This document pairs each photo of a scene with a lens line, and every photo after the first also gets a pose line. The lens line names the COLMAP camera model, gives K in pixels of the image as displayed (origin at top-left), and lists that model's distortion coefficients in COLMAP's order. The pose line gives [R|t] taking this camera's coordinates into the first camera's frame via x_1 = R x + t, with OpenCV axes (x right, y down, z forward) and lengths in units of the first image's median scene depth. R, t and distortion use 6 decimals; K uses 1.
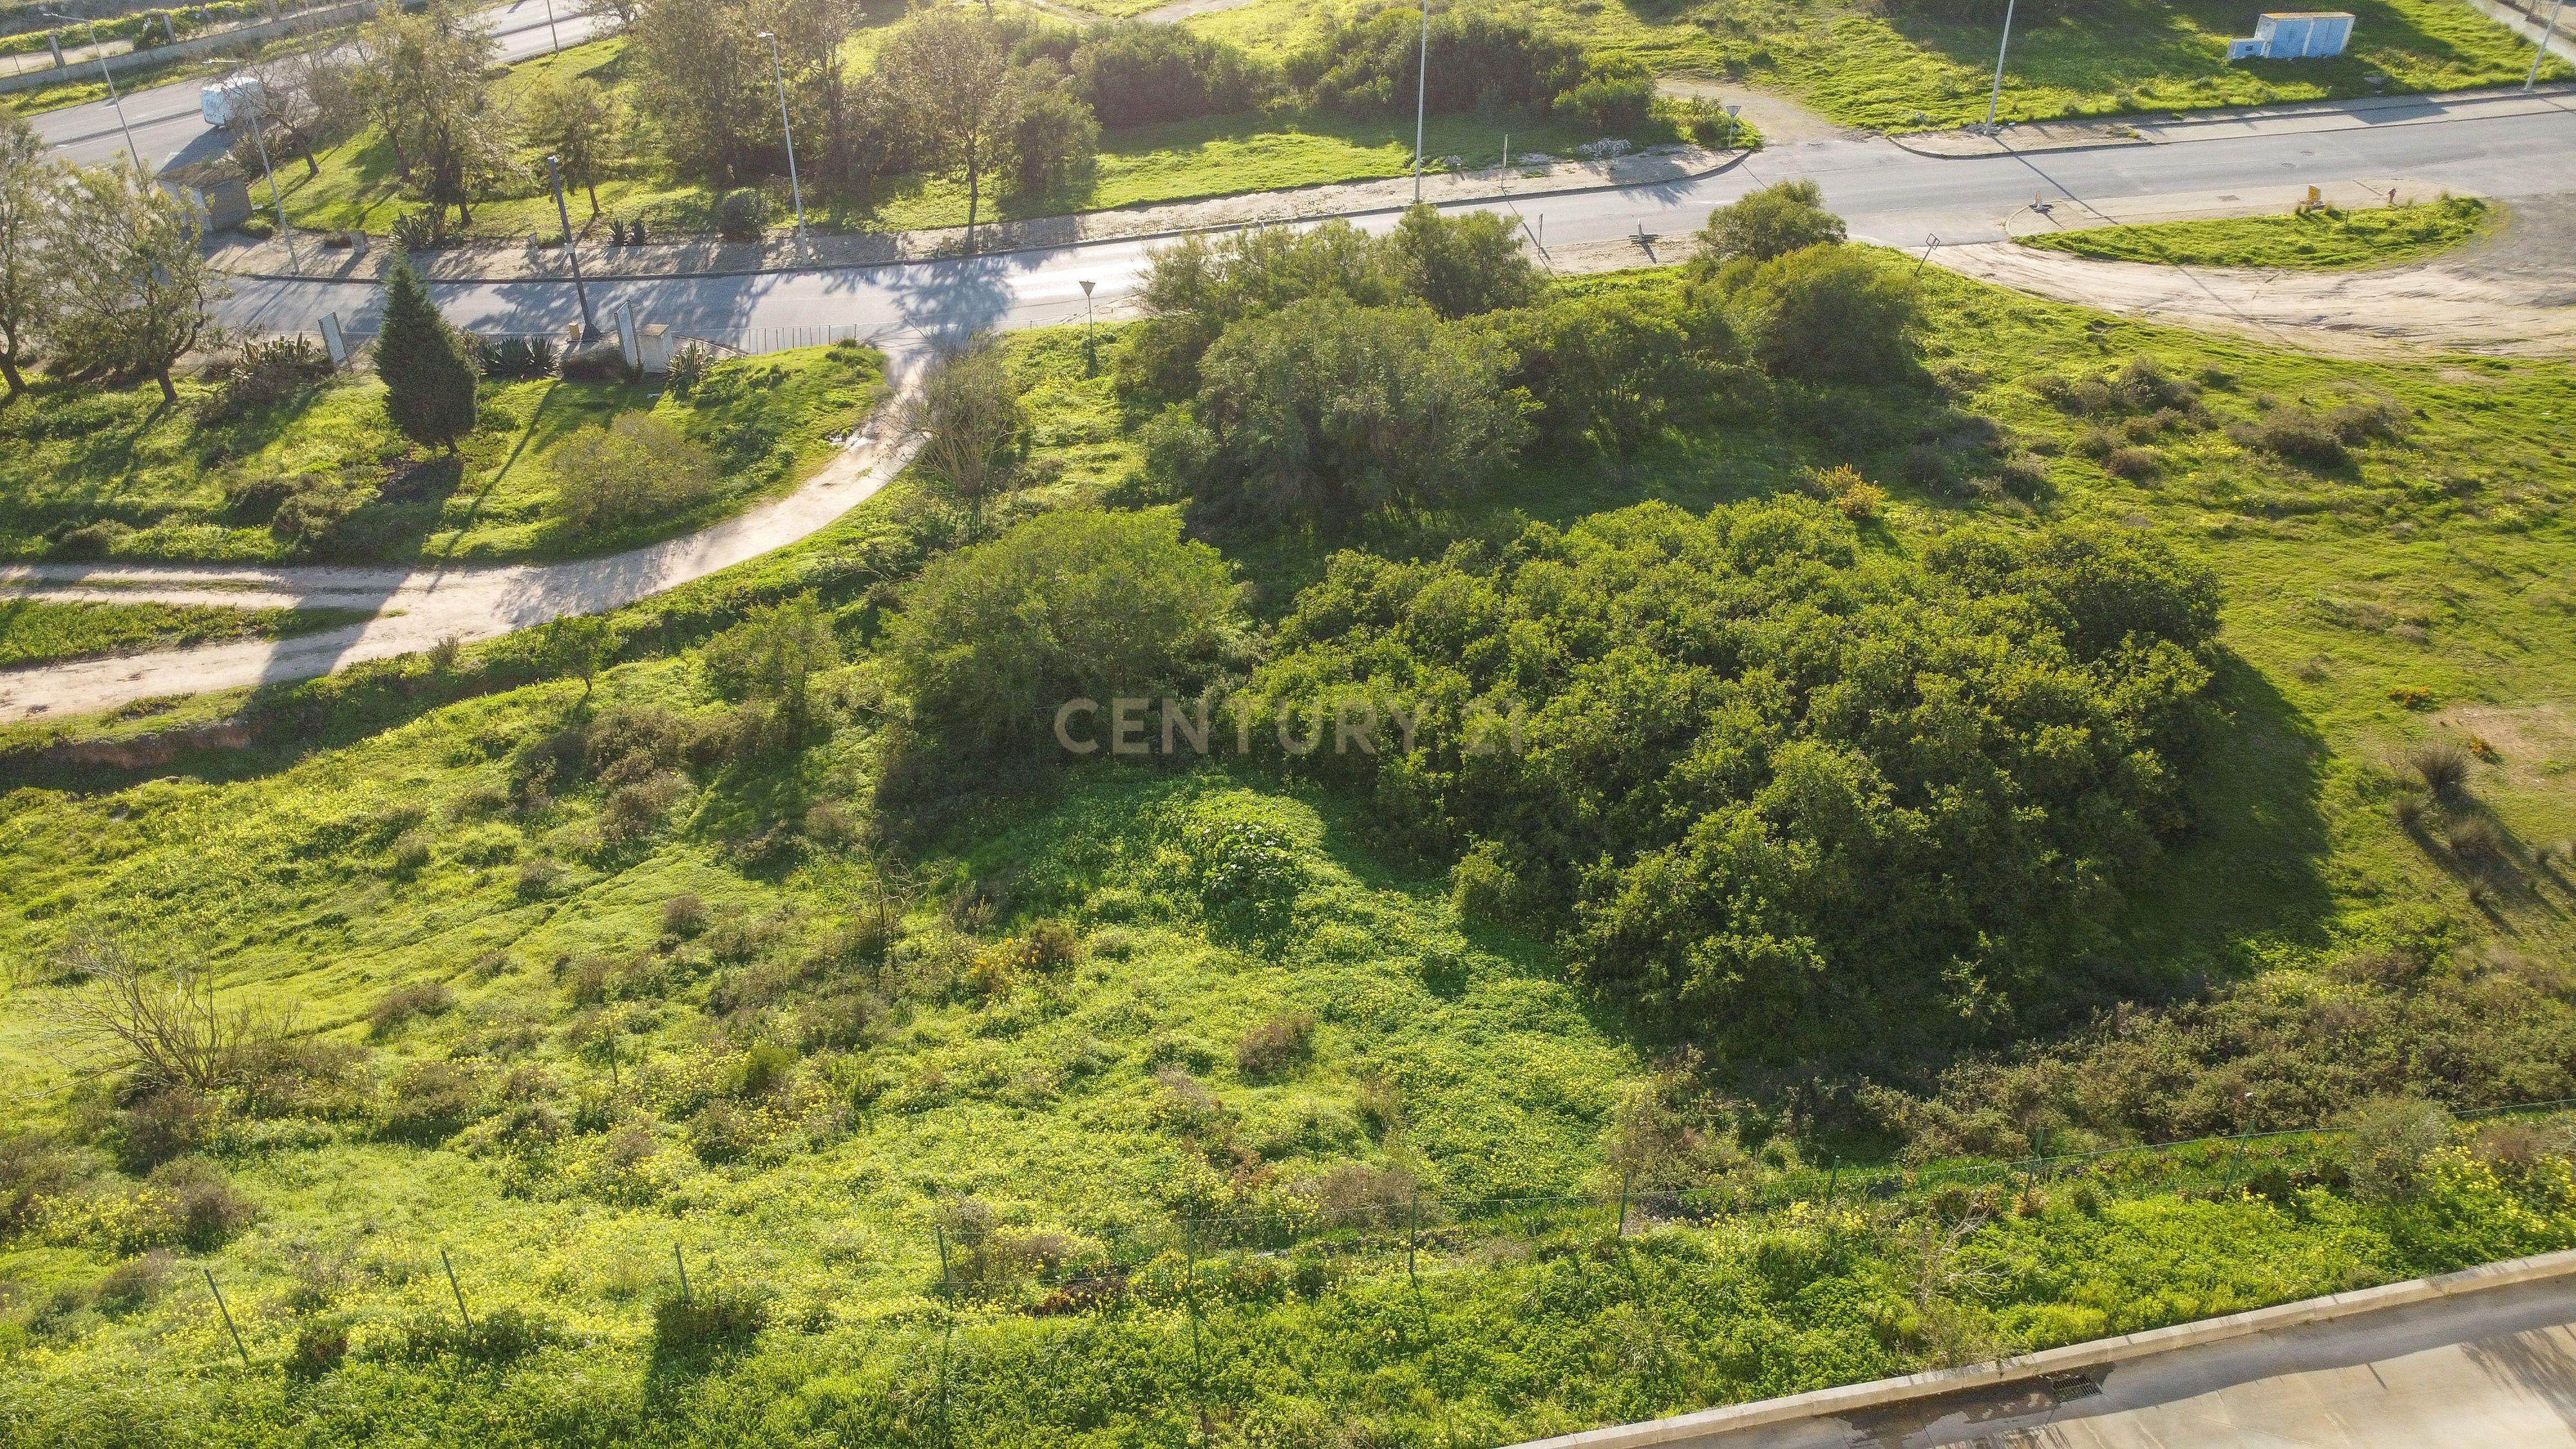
lens RADIAL K [[1874.4, 0, 1283.2], [0, 1874.4, 719.1], [0, 0, 1]] dist [-0.018557, -0.025306]
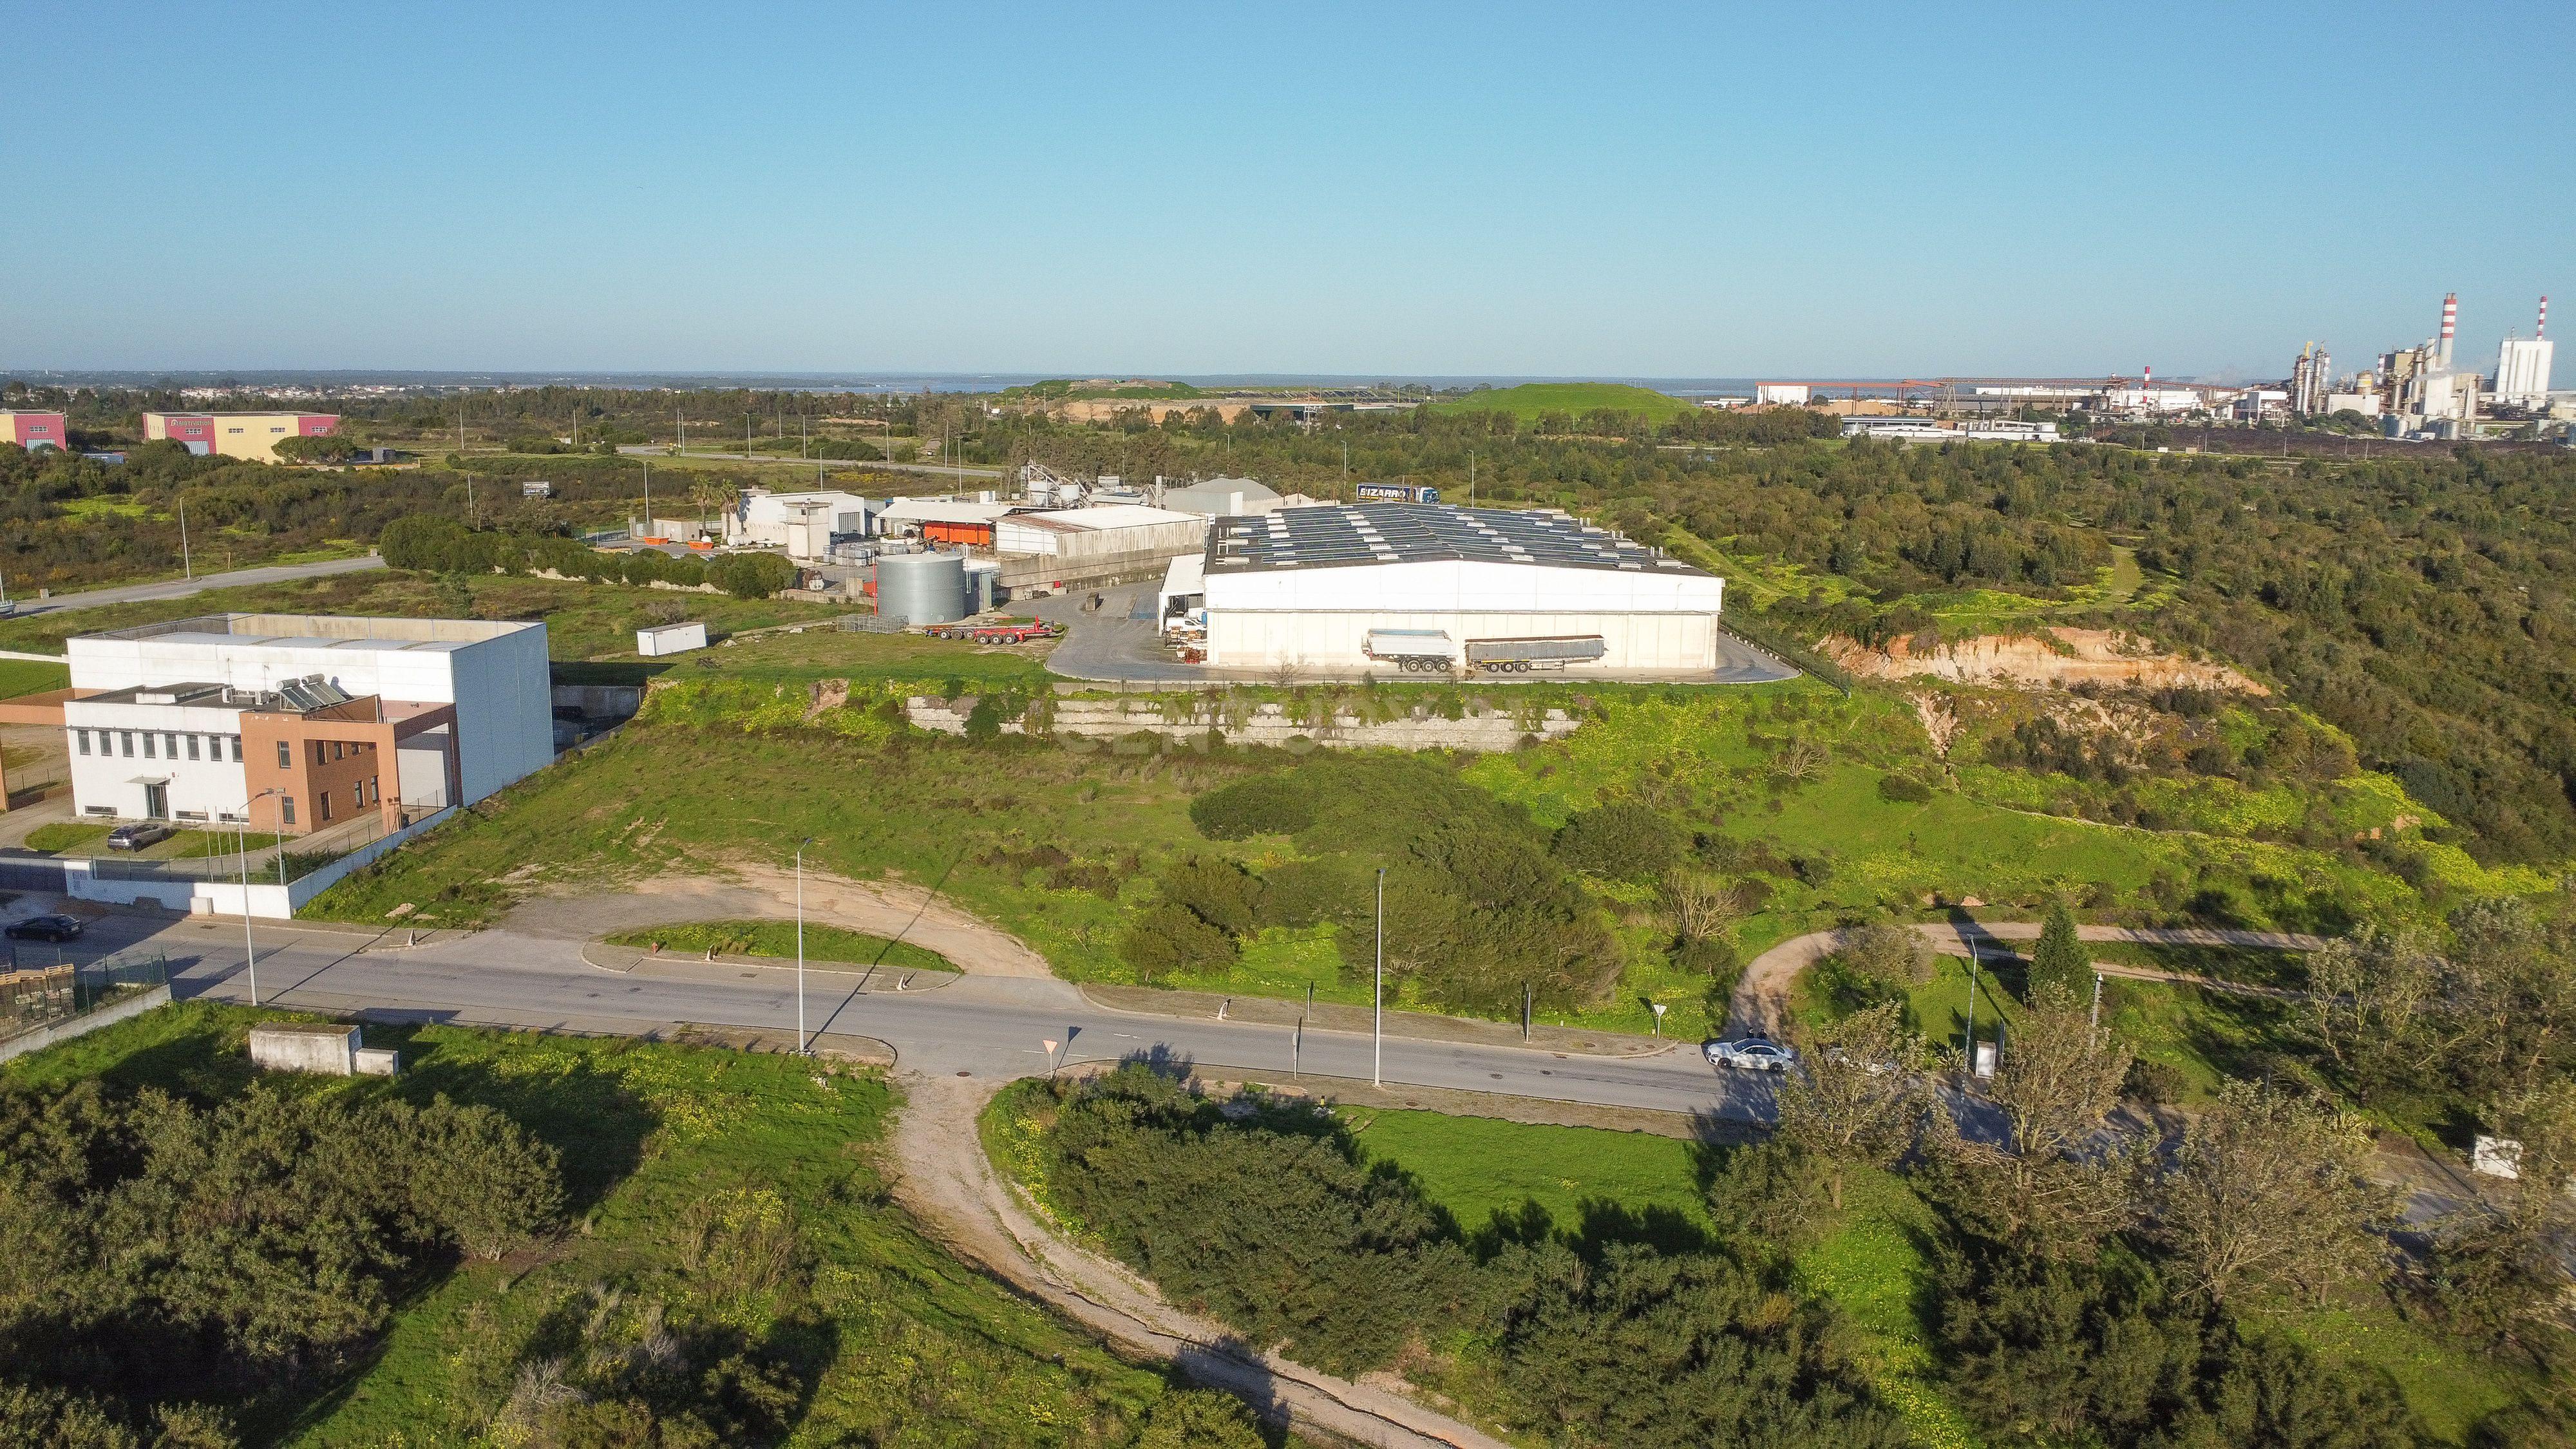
lens RADIAL K [[1864.0, 0, 1288.0], [0, 1864.0, 724.5], [0, 0, 1]] dist [-0.011844, -0.035270]
pose [[-0.986465, -0.039452, 0.159157, -0.049773], [0.083078, 0.716574, 0.692546, -1.458803], [-0.141370, 0.696394, -0.703597, 2.015520]]
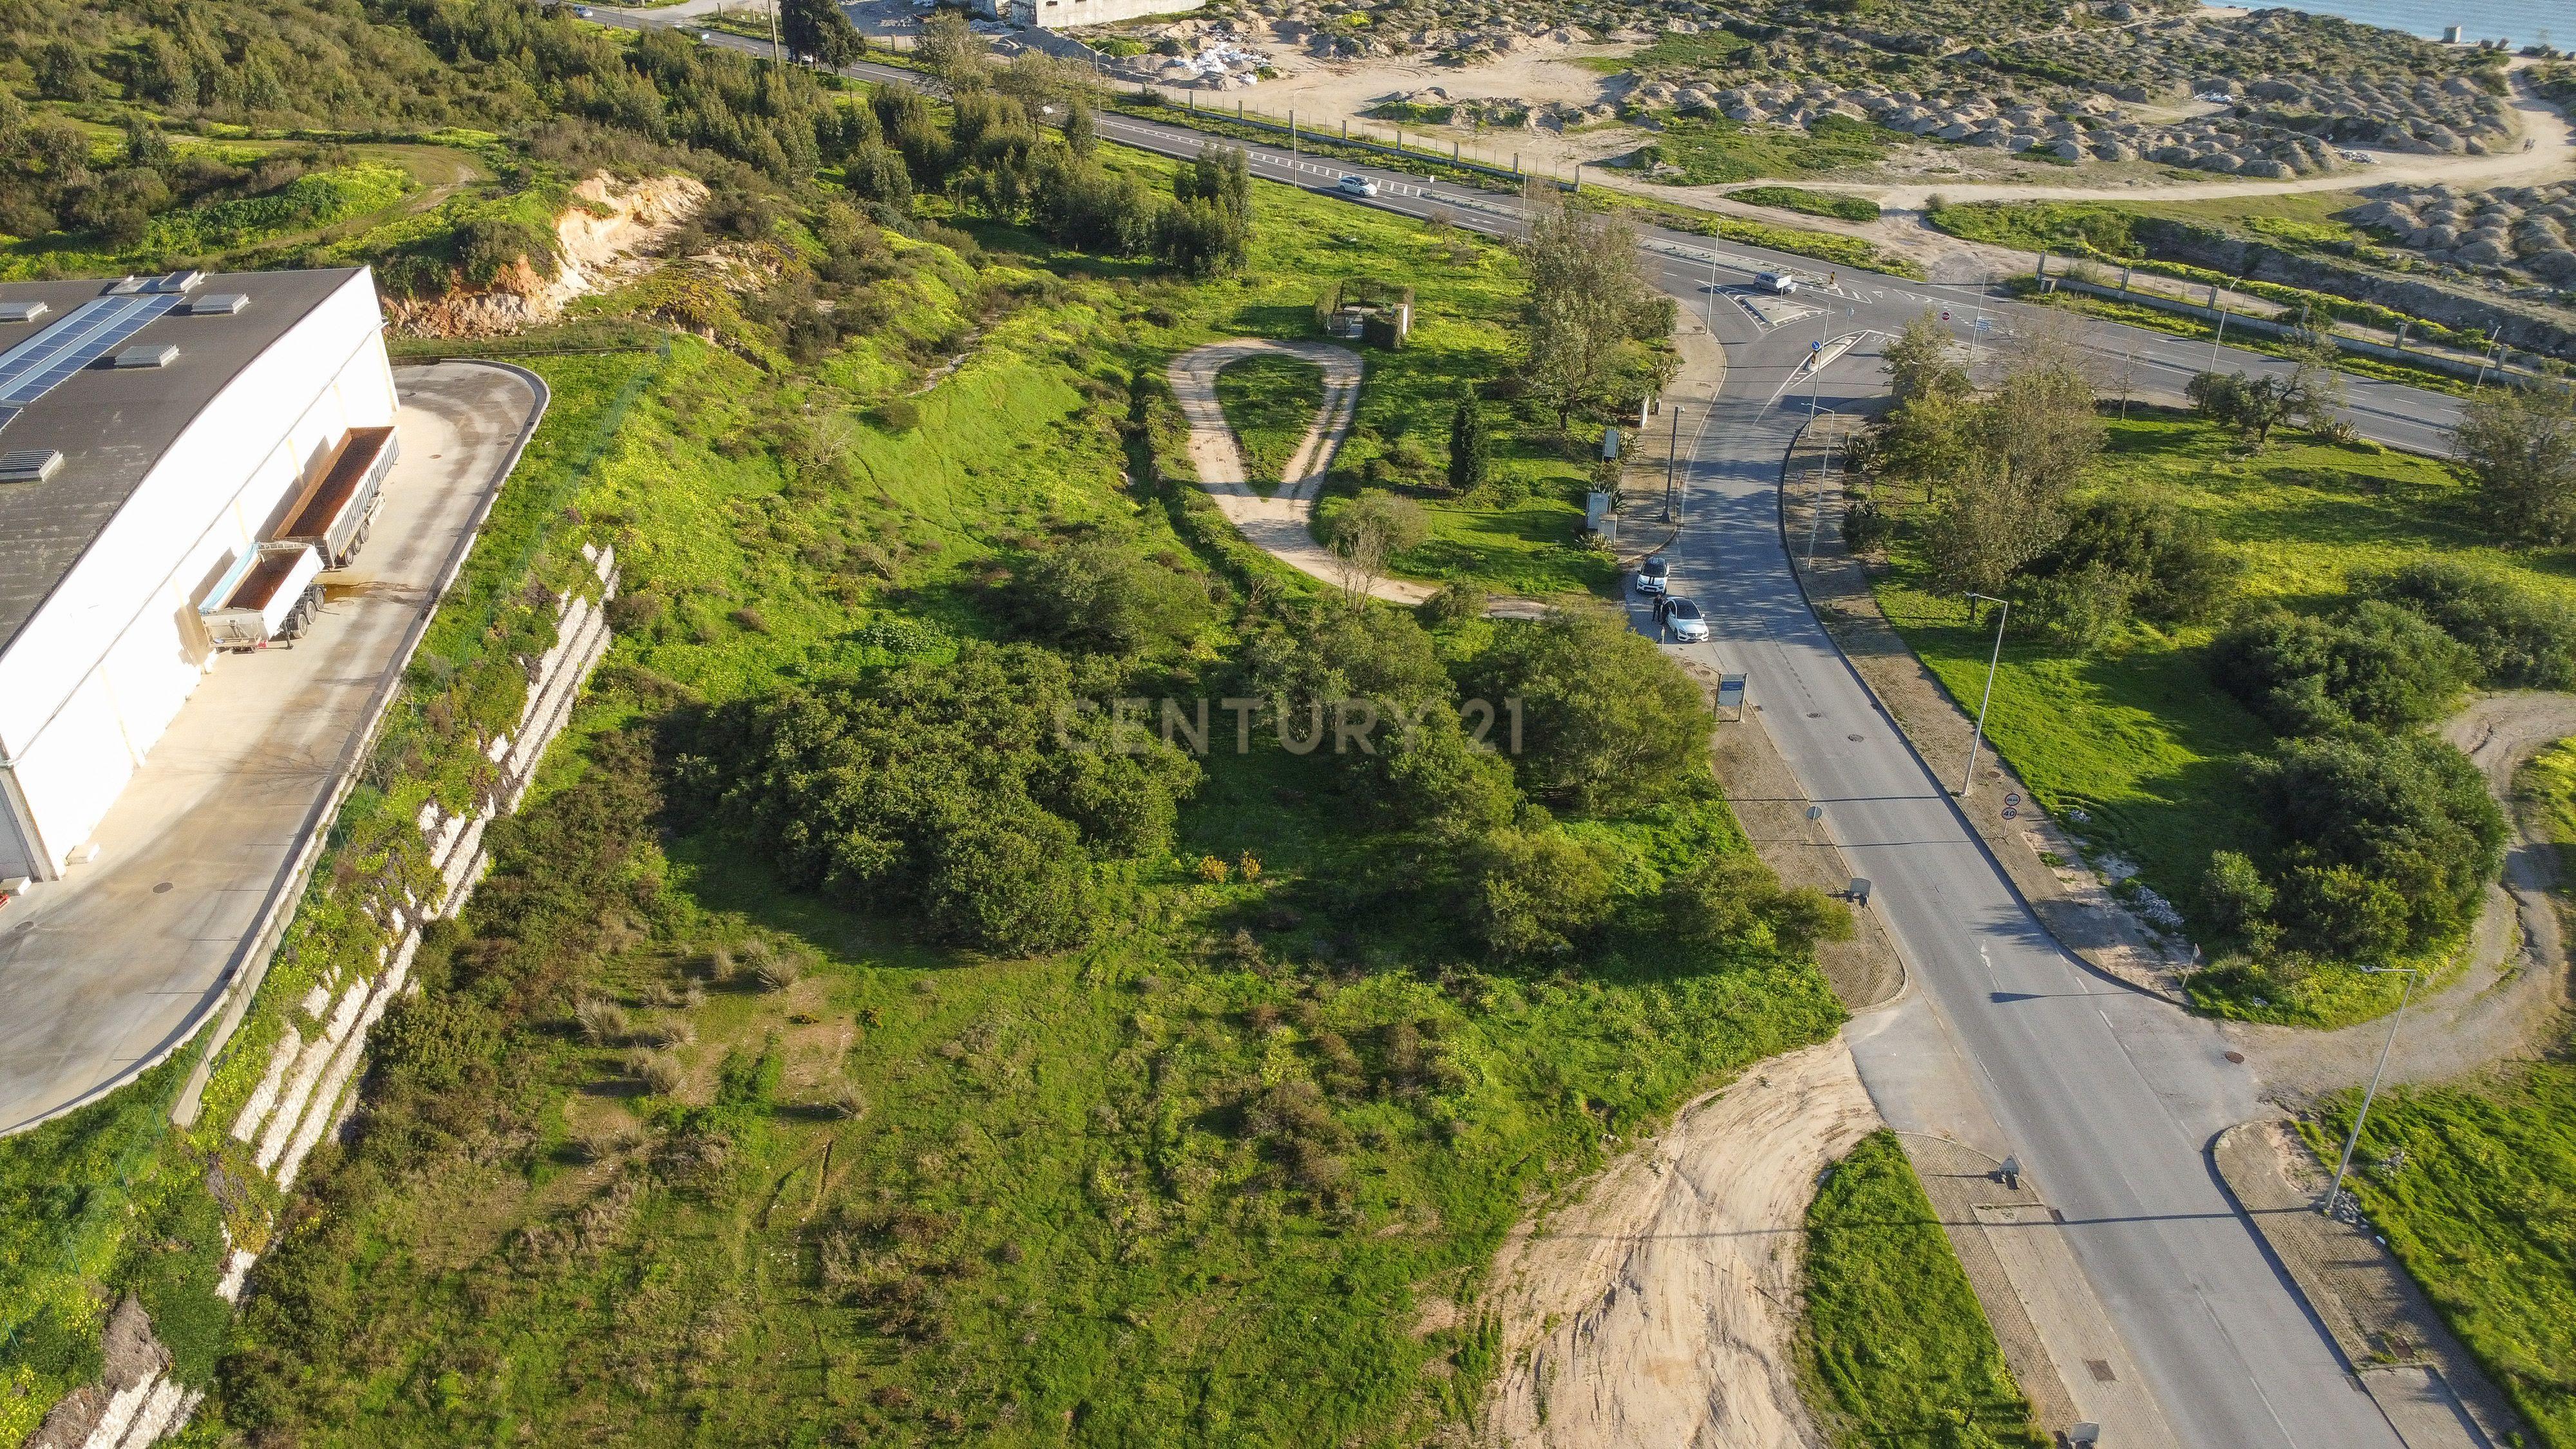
lens RADIAL K [[1874.4, 0, 1283.2], [0, 1874.4, 719.1], [0, 0, 1]] dist [-0.018557, -0.025306]
pose [[-0.061053, 0.513932, -0.855655, 1.176460], [-0.559292, 0.692419, 0.455795, -0.702601], [0.826719, 0.506389, 0.245164, 0.529980]]
